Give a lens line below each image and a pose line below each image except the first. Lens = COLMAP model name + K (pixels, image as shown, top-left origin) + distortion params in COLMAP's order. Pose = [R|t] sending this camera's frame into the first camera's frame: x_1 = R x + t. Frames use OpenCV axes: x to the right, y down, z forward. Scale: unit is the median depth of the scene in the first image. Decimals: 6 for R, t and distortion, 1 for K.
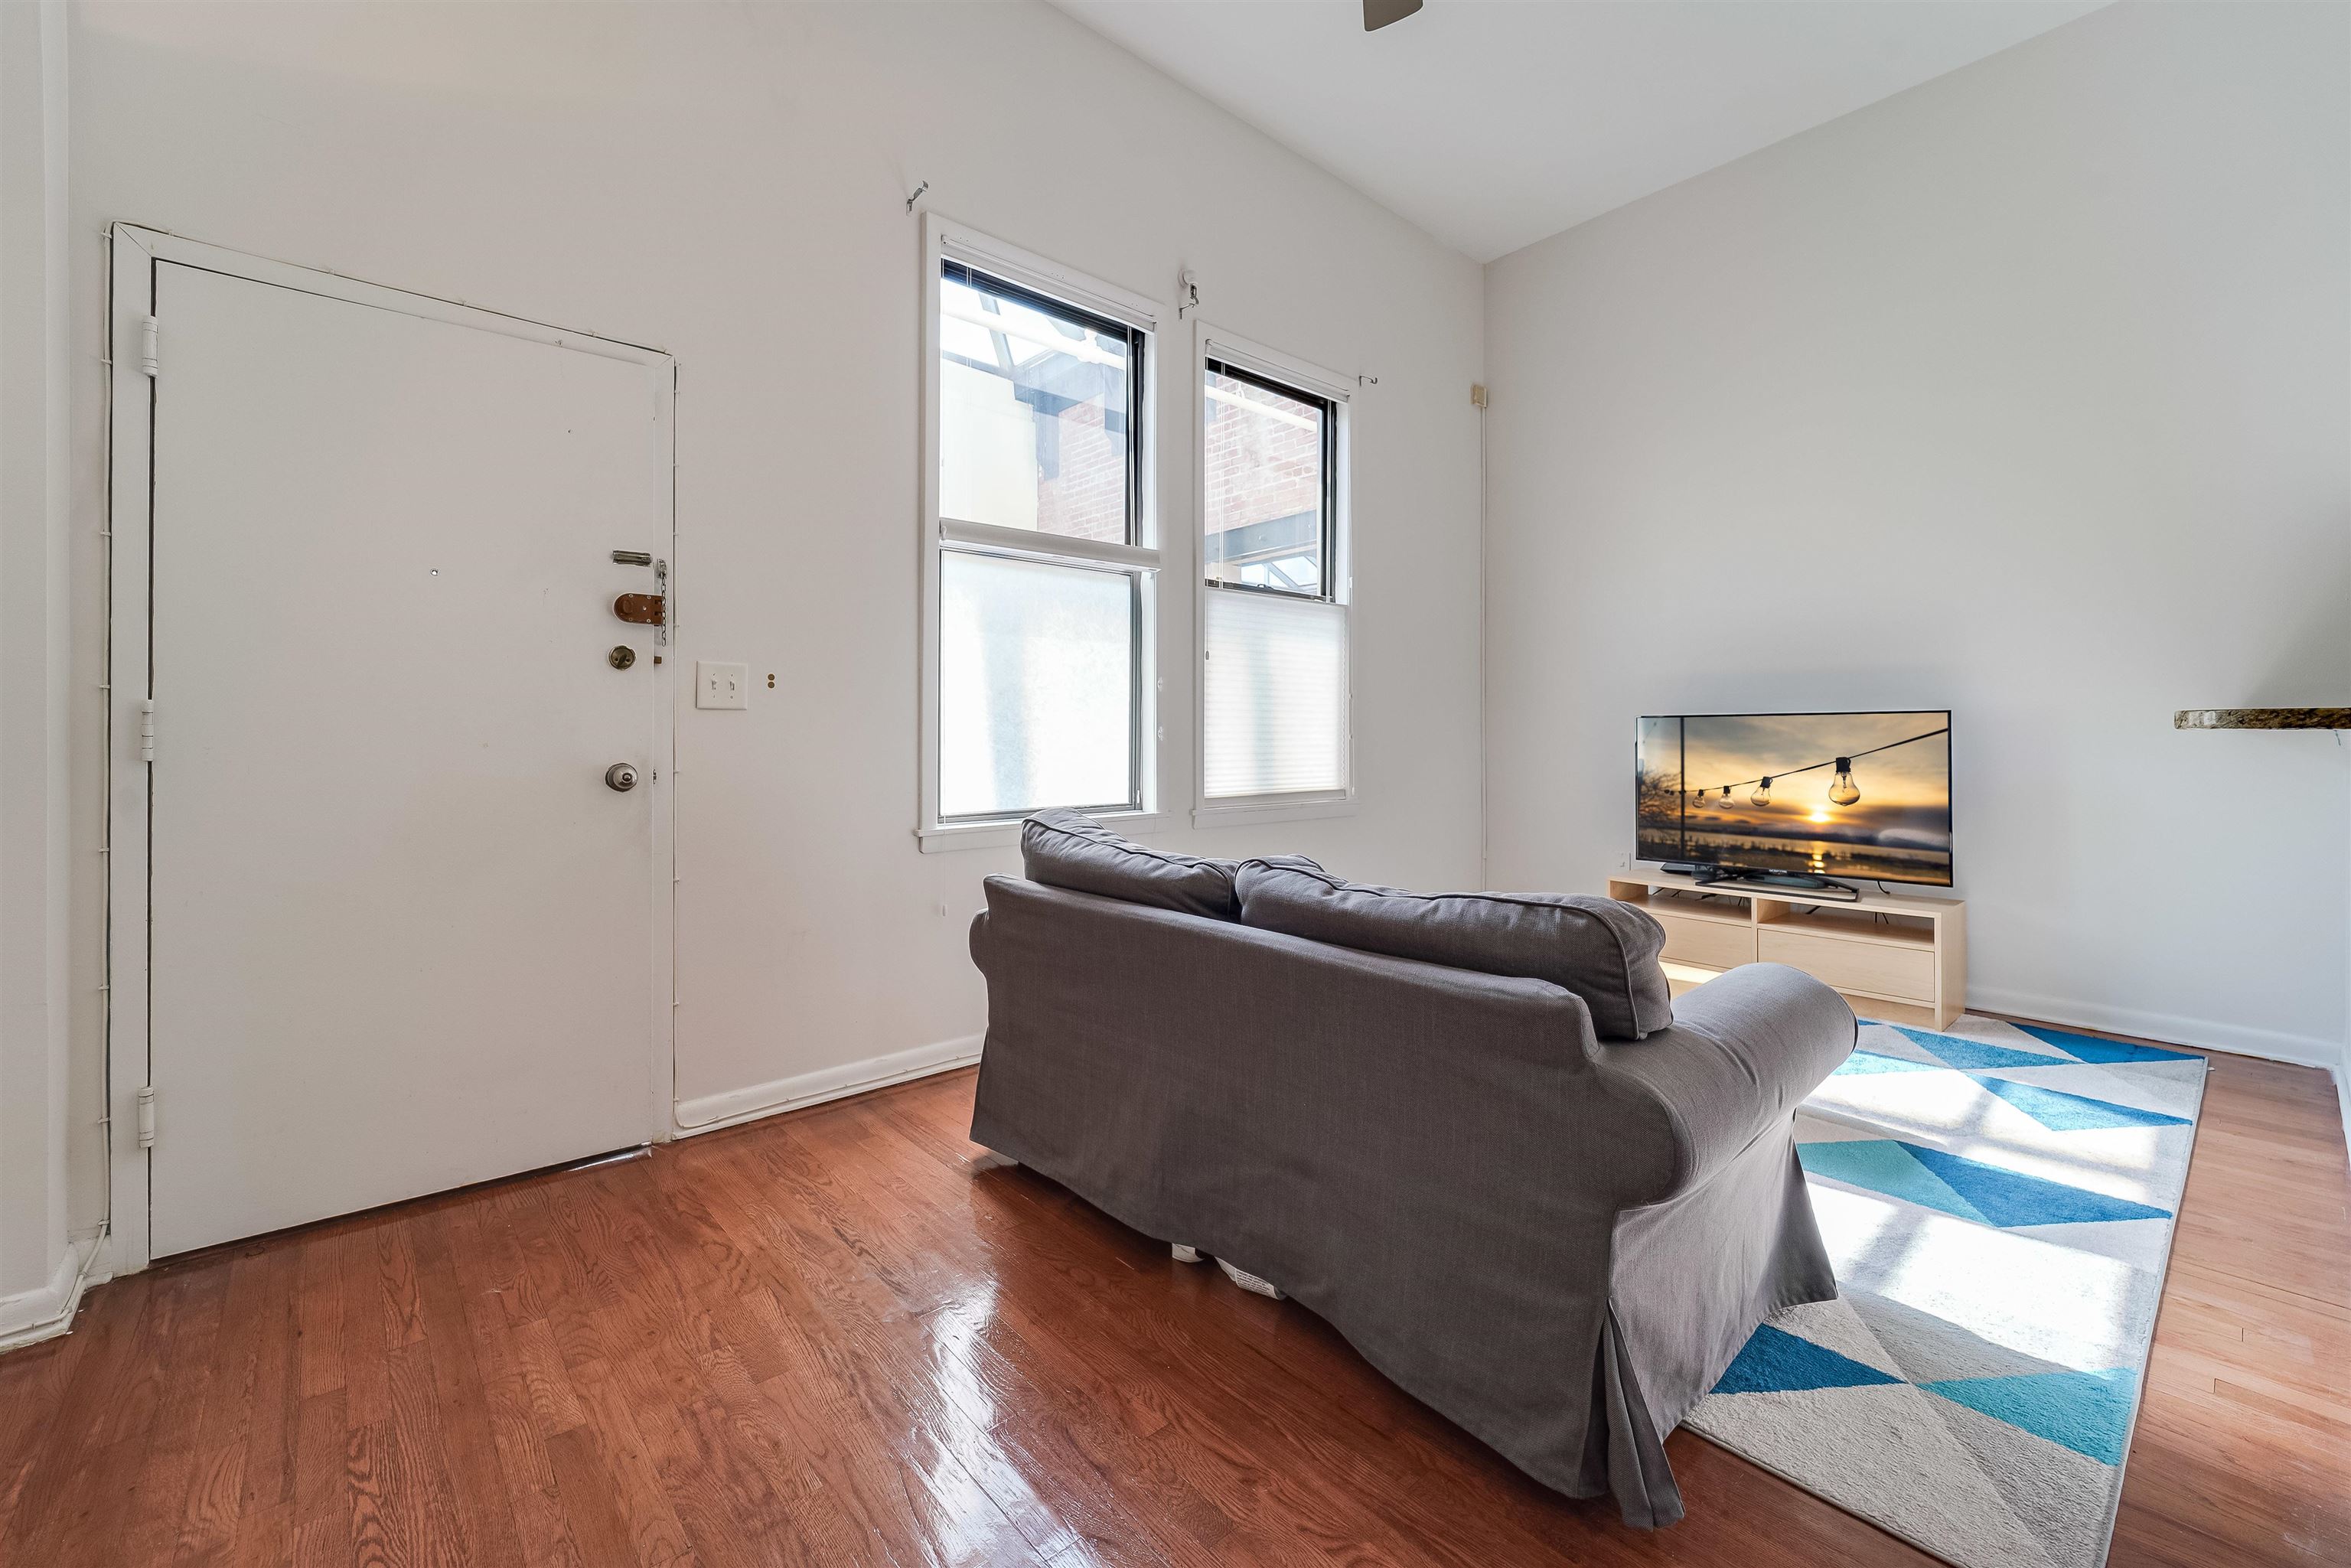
lens RADIAL K [[963.6, 0, 1164.4], [0, 963.6, 726.3], [0, 0, 1]] dist [-0.005248, -0.001082]
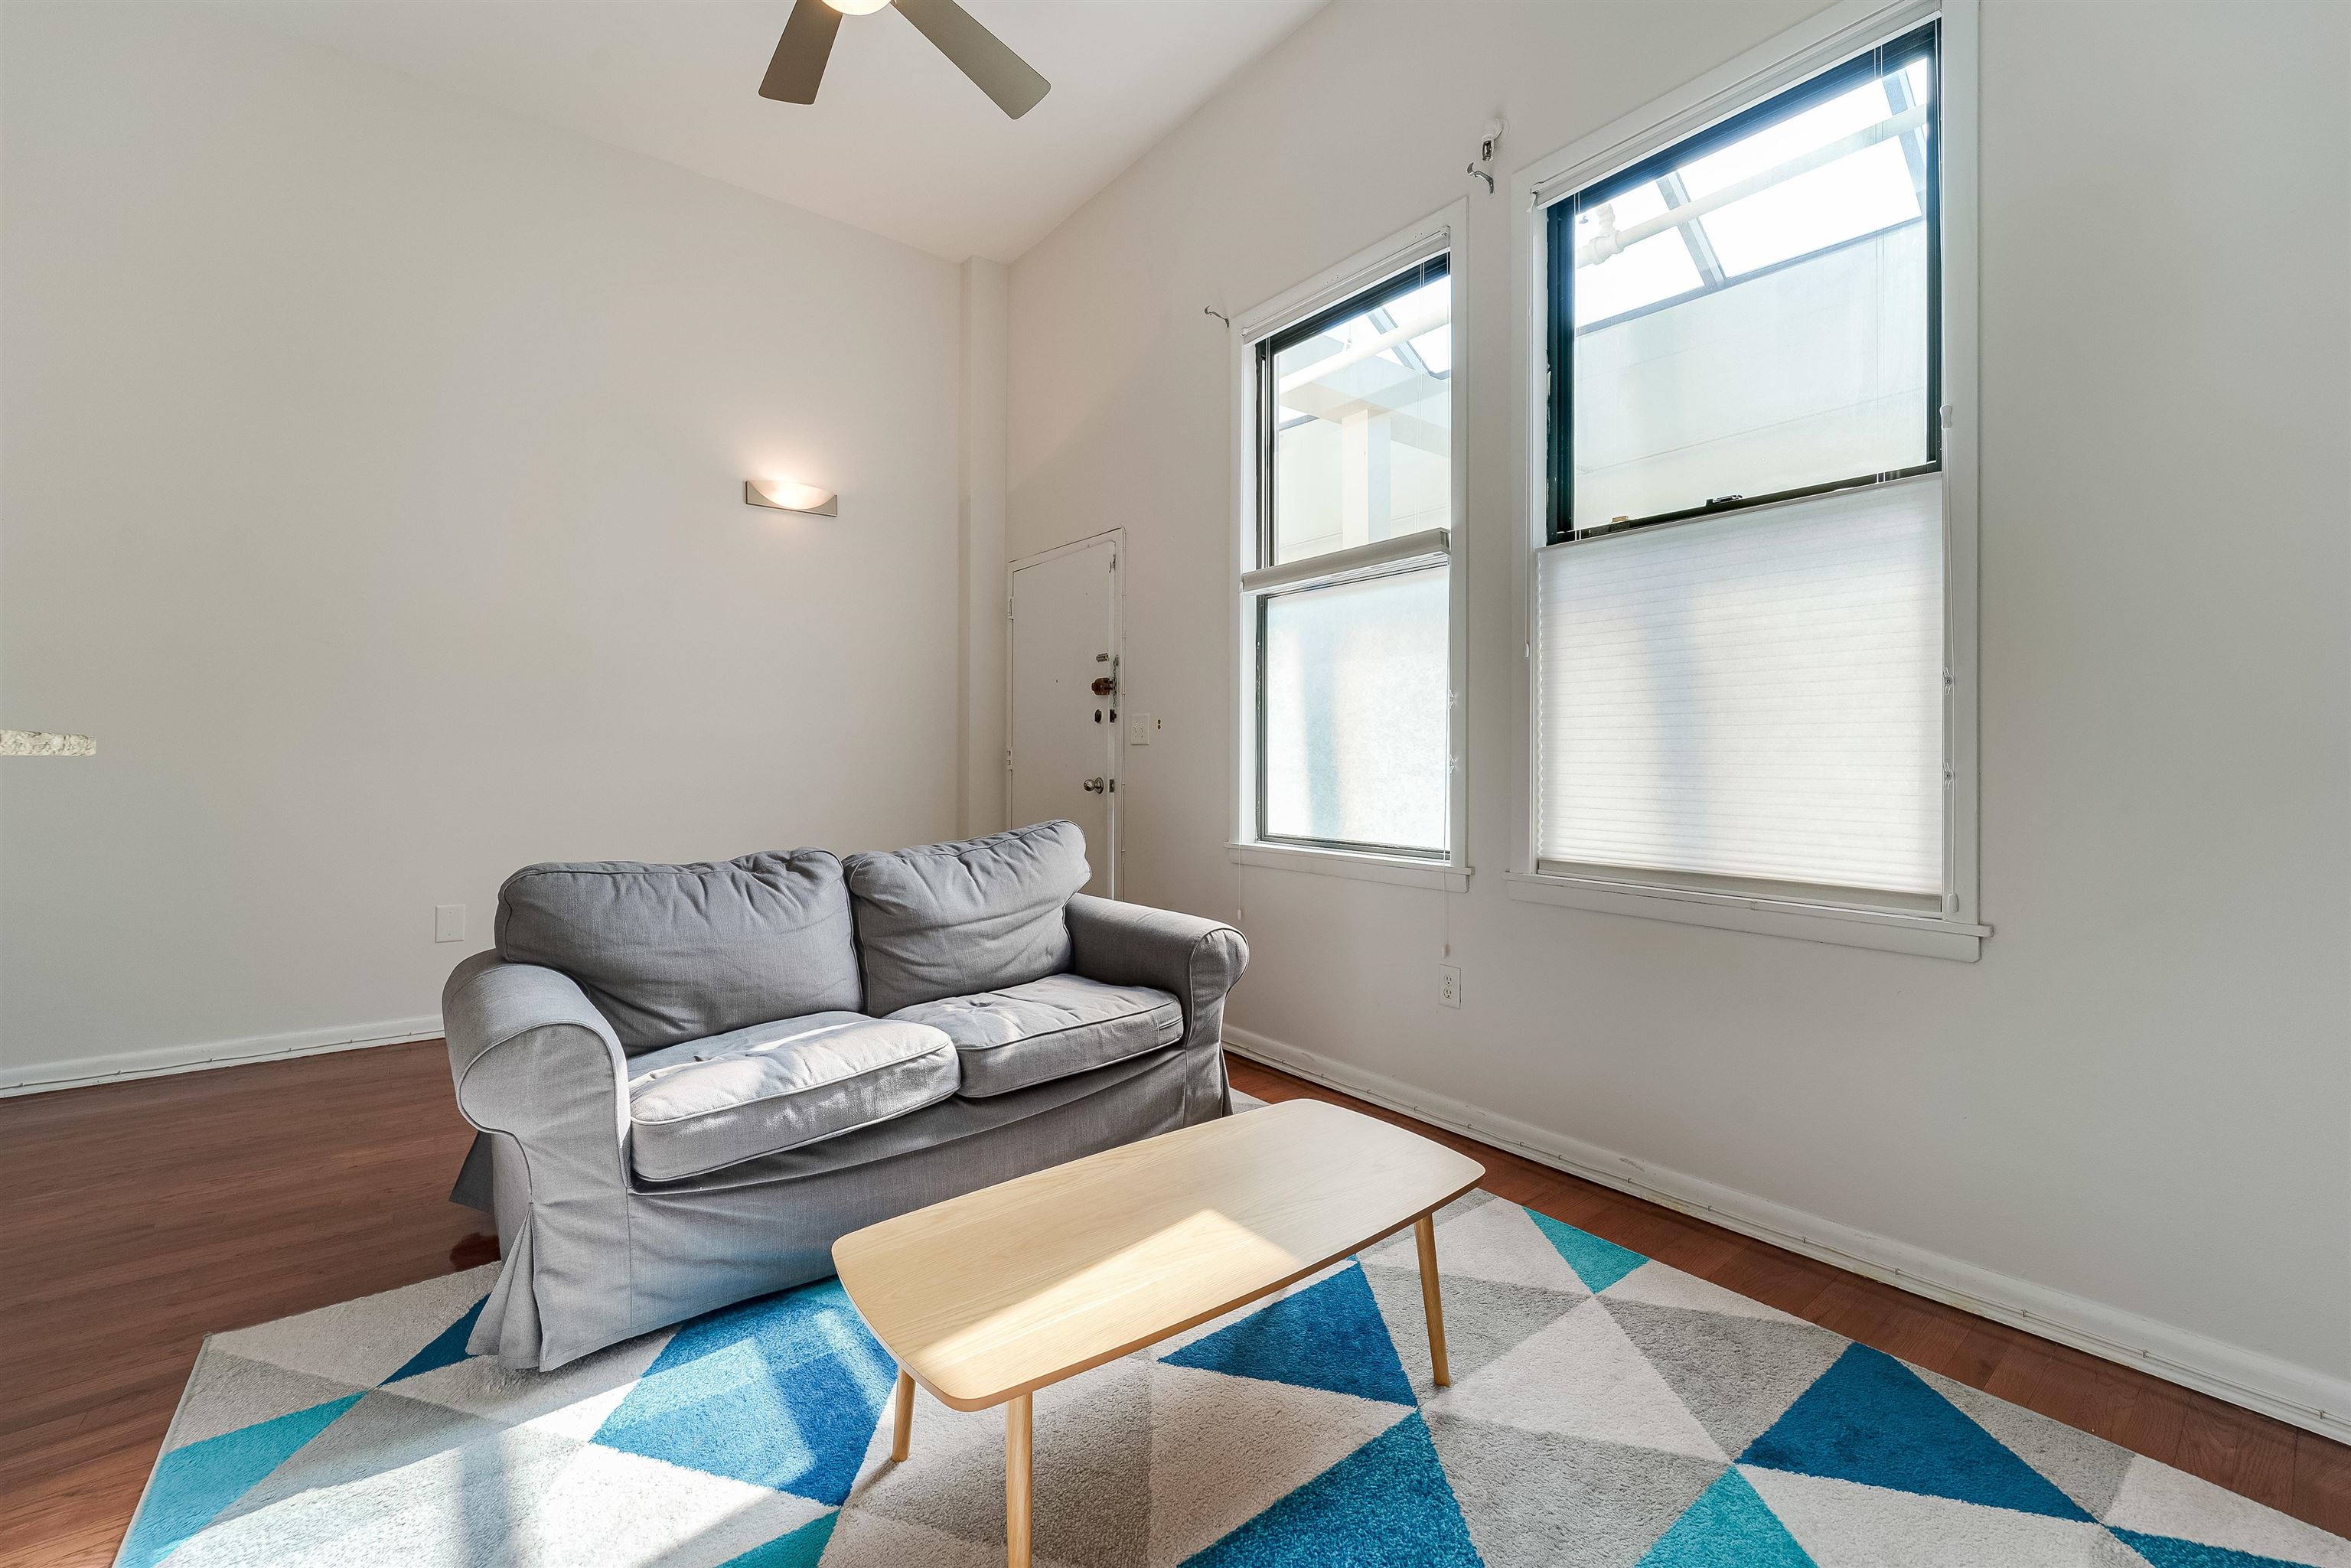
lens RADIAL K [[963.6, 0, 1186.5], [0, 963.6, 772.1], [0, 0, 1]] dist [-0.005248, -0.001082]
pose [[-0.031772, 0.012054, -0.999422, 0.799739], [0.003544, 0.999922, 0.011947, 0.005260], [0.999489, -0.003162, -0.031812, 0.841157]]
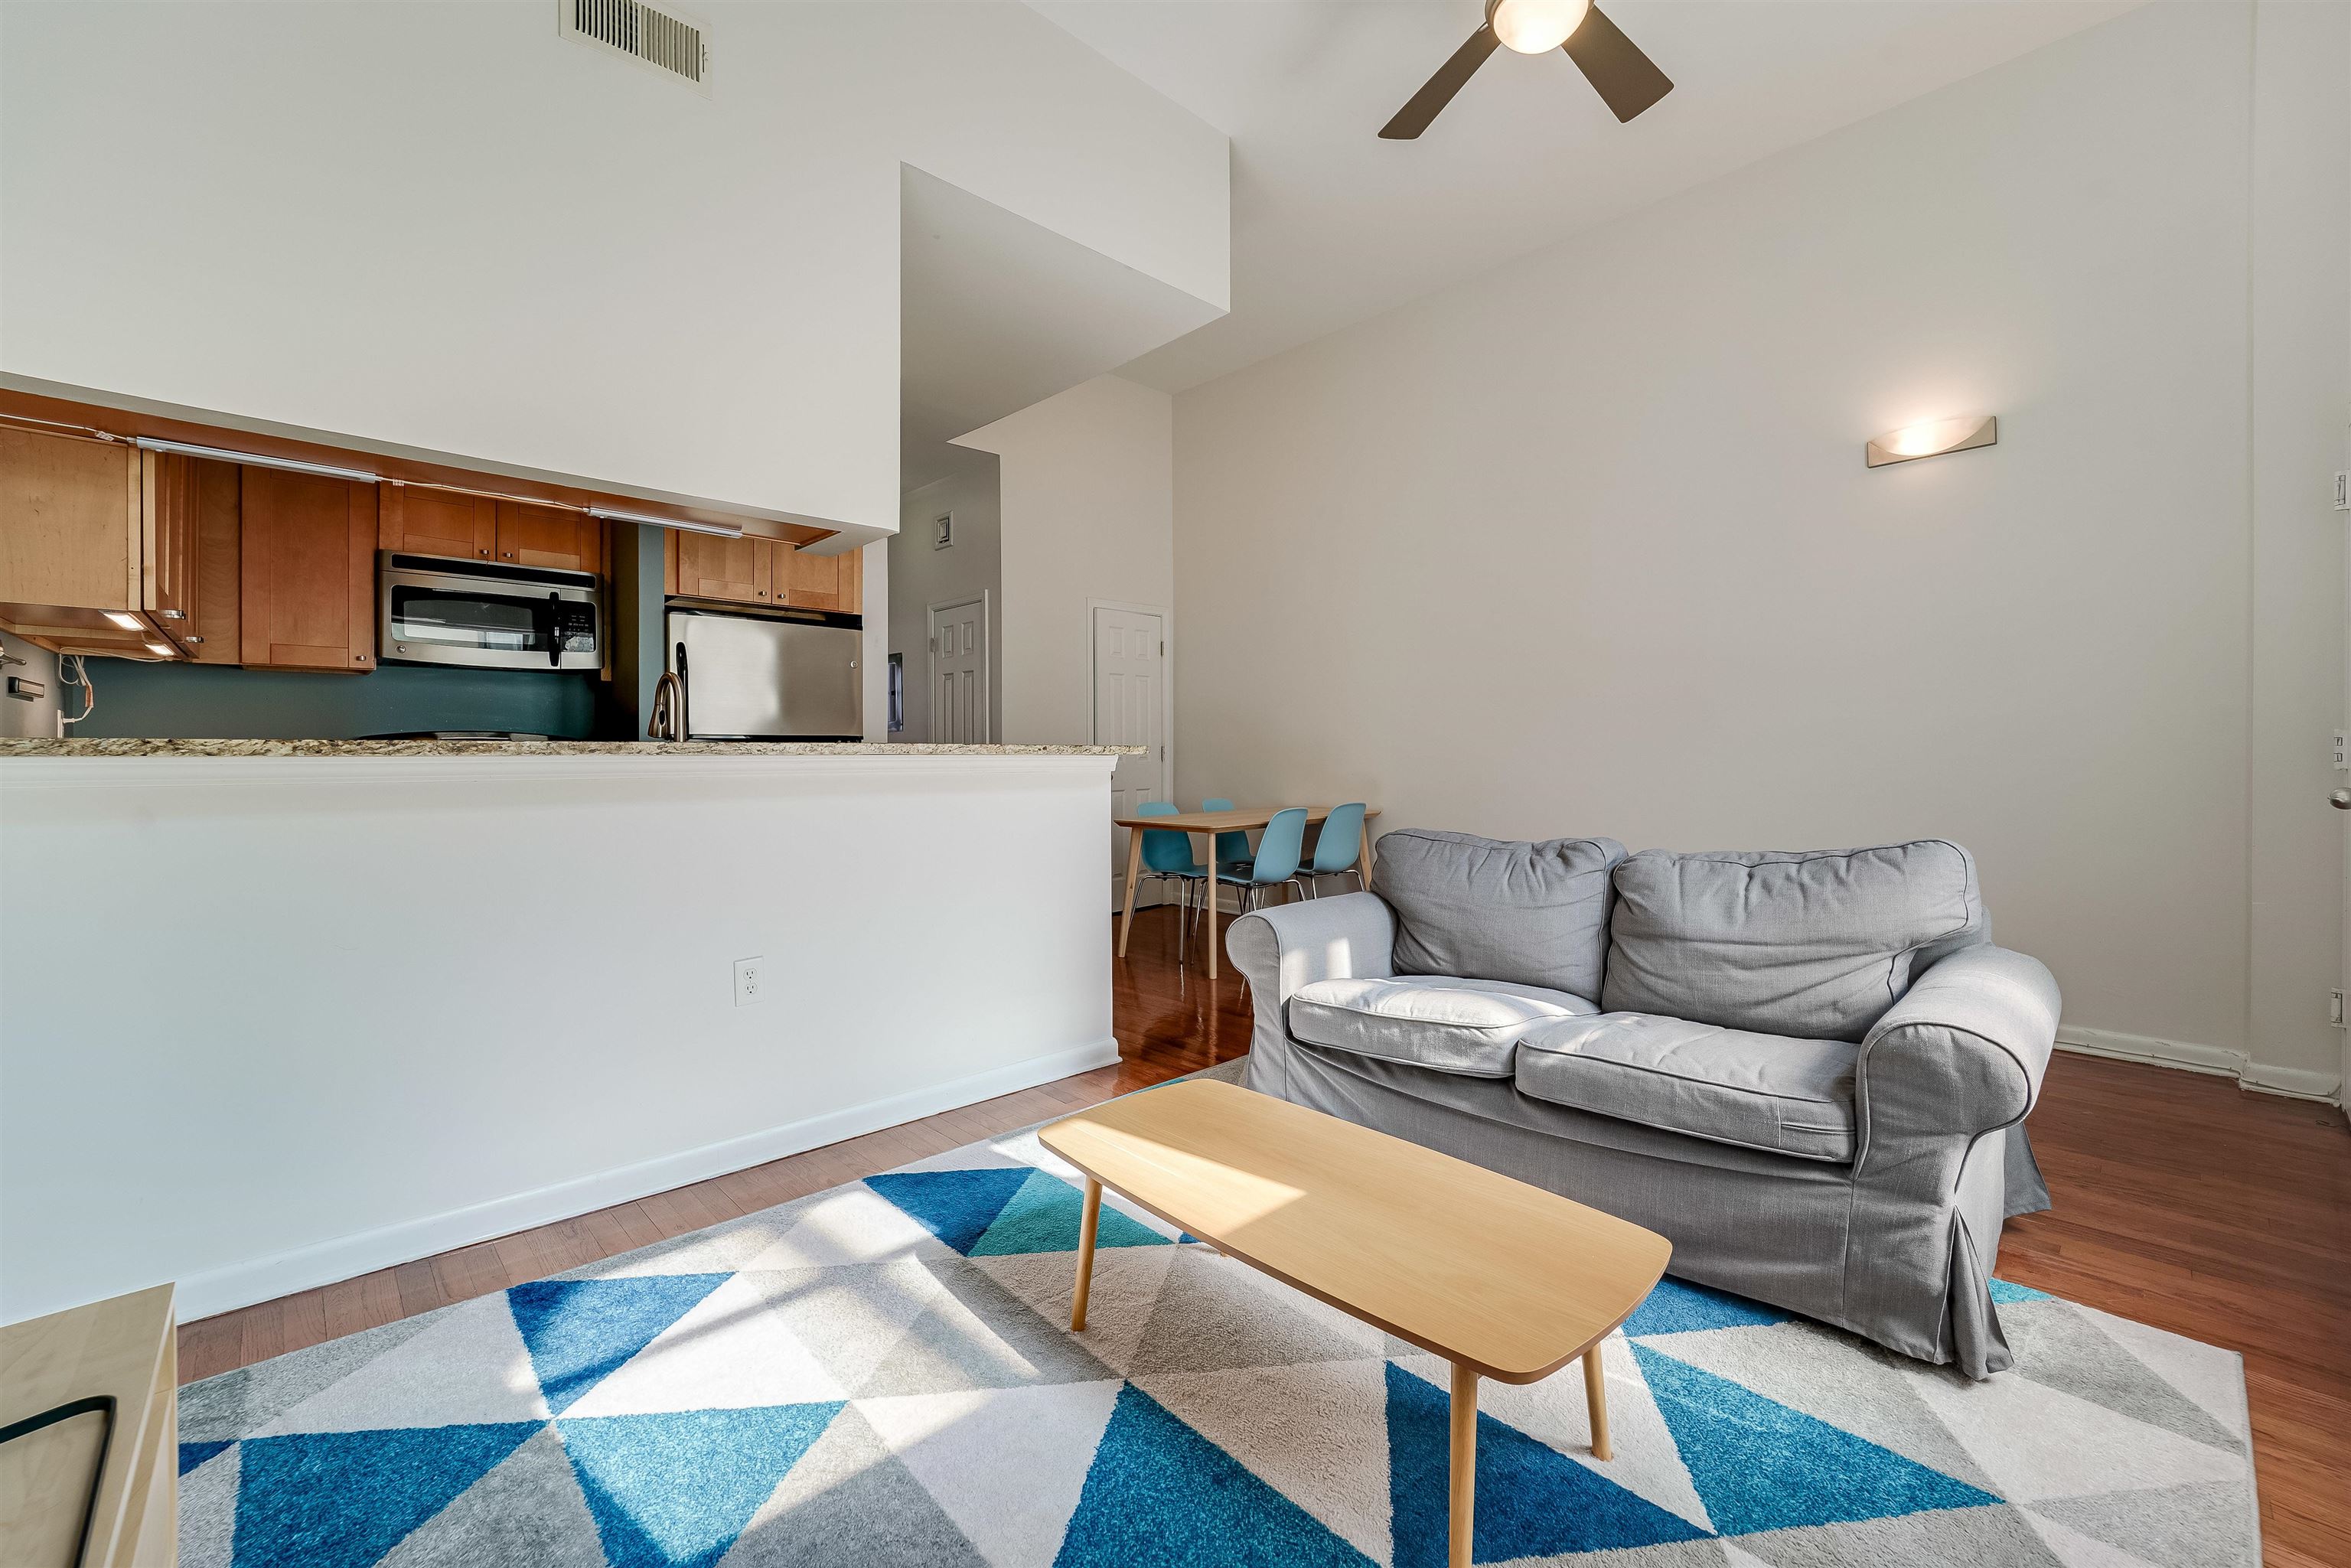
lens RADIAL K [[963.6, 0, 1186.5], [0, 963.6, 778.1], [0, 0, 1]] dist [-0.005248, -0.001082]
pose [[-0.998547, 0.004236, -0.053725, 0.435149], [0.003288, 0.999838, 0.017724, 0.007545], [0.053791, 0.017521, -0.998398, 1.290950]]
